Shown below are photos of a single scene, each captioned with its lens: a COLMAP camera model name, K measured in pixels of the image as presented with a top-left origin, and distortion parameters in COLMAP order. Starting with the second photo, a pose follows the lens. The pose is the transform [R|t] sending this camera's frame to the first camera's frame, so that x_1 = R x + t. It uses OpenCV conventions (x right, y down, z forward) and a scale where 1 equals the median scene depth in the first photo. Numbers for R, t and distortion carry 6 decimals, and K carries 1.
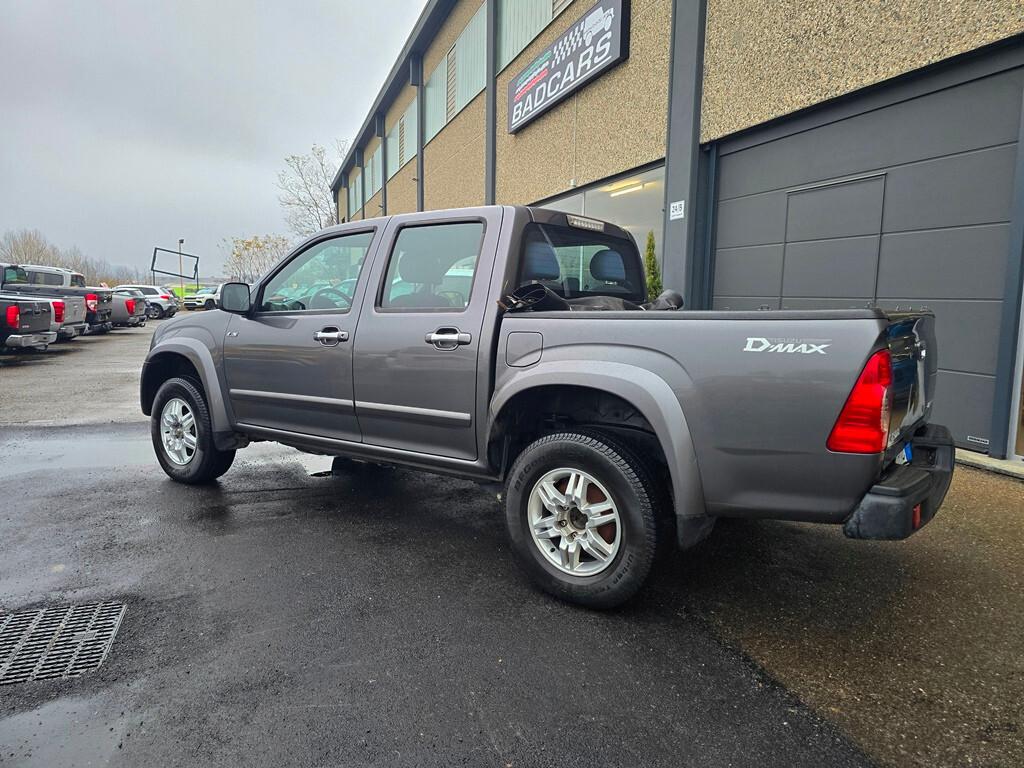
lens RADIAL K [[696.1, 0, 507.3], [0, 696.1, 383.9], [0, 0, 1]] dist [0.051333, -0.039739]
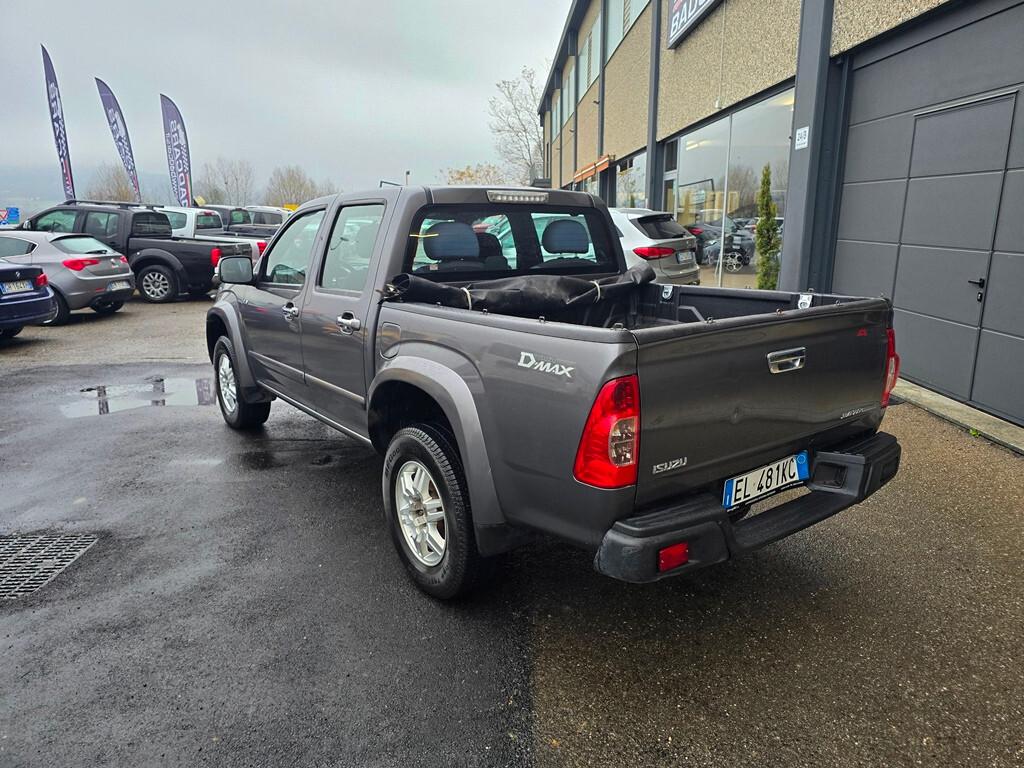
lens RADIAL K [[696.1, 0, 517.9], [0, 696.1, 392.5], [0, 0, 1]] dist [0.051333, -0.039739]
pose [[0.954480, 0.052547, -0.293610, 0.340814], [-0.016695, 0.992228, 0.123305, -0.070000], [0.297807, -0.112791, 0.947939, 0.058626]]
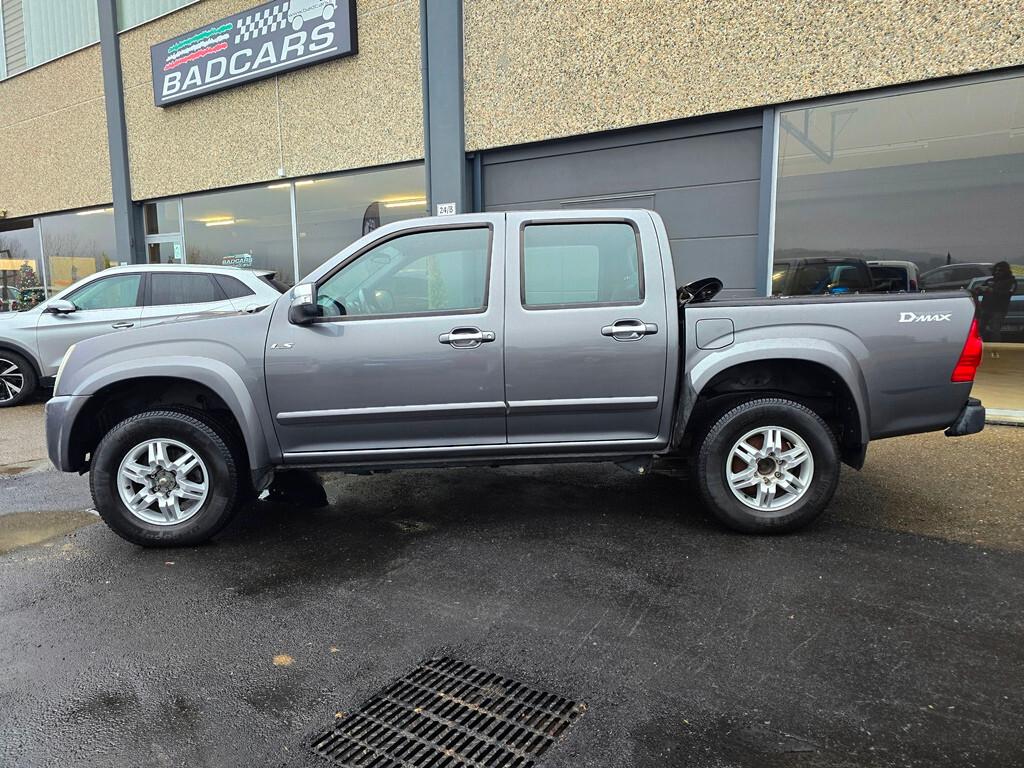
lens RADIAL K [[696.1, 0, 520.0], [0, 696.1, 389.2], [0, 0, 1]] dist [0.051333, -0.039739]
pose [[0.786408, -0.104927, 0.608730, -0.655701], [0.098638, 0.994153, 0.043934, -0.028005], [-0.609781, 0.025494, 0.792160, 0.180939]]
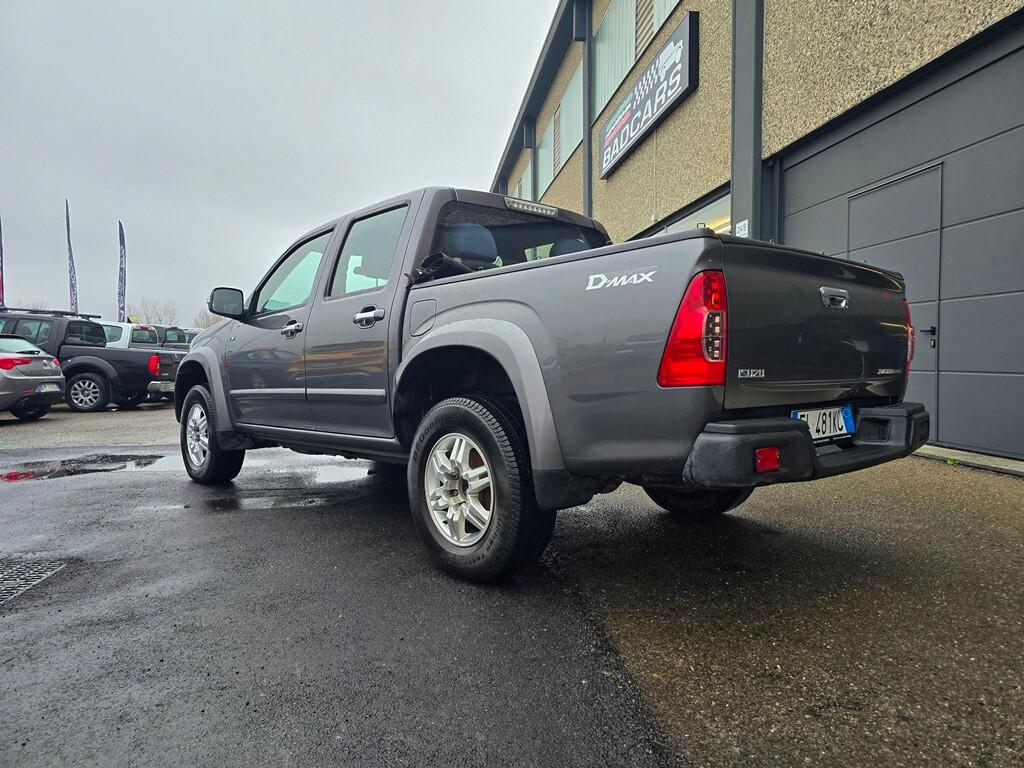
lens RADIAL K [[696.1, 0, 512.0], [0, 696.1, 390.5], [0, 0, 1]] dist [0.051333, -0.039739]
pose [[0.979569, -0.012715, -0.200707, 0.236259], [-0.003668, 0.996704, -0.081044, 0.090858], [0.201076, 0.080124, 0.976293, 0.042196]]
